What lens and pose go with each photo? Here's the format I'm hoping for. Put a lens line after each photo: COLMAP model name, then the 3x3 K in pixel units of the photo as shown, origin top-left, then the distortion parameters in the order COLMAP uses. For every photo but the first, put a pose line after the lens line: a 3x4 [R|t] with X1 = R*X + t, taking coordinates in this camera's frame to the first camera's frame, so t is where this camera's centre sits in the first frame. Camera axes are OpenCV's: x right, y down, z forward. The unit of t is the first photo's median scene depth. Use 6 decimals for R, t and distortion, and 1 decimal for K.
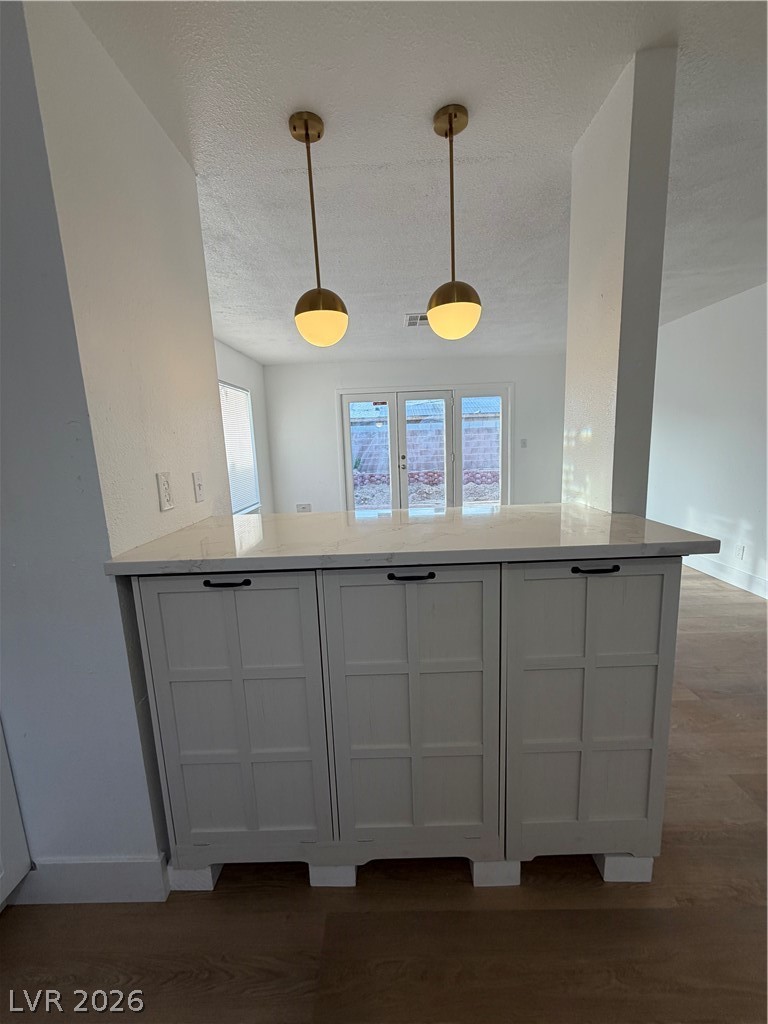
lens RADIAL K [[405.7, 0, 381.4], [0, 405.7, 510.4], [0, 0, 1]] dist [0.000346, 0.000059]
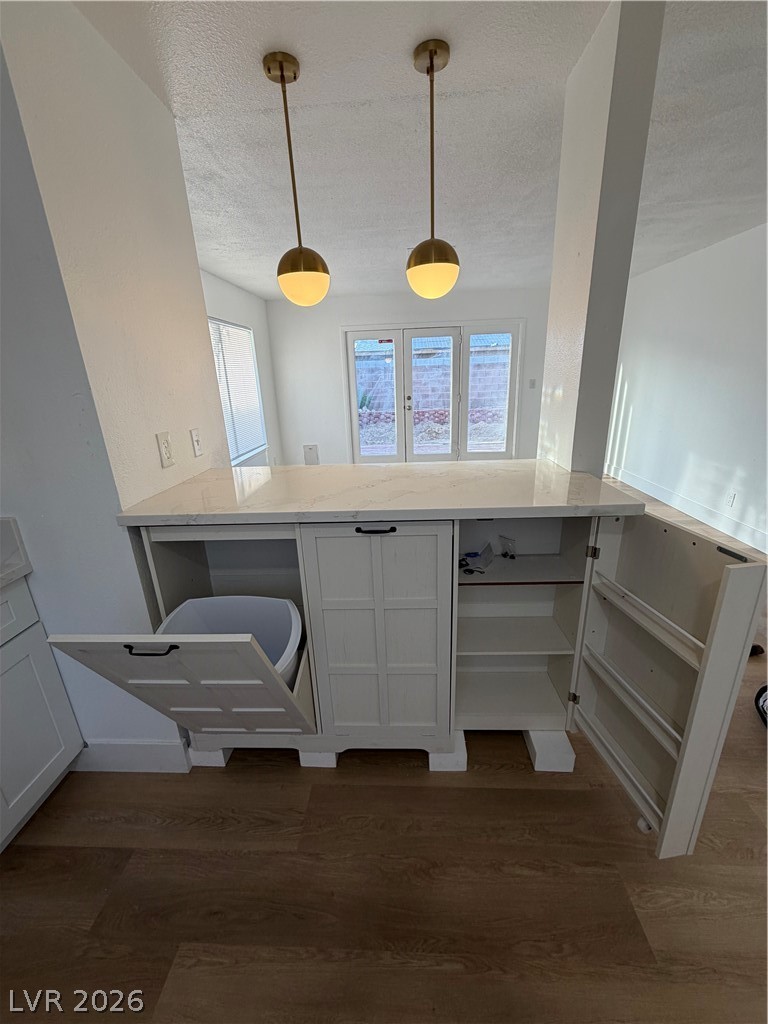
lens RADIAL K [[405.7, 0, 381.4], [0, 405.7, 510.4], [0, 0, 1]] dist [0.000346, 0.000059]
pose [[0.999399, 0.012747, -0.032221, 0.094466], [-0.007584, 0.987800, 0.155541, -0.055285], [0.033810, -0.155204, 0.987304, -0.104722]]
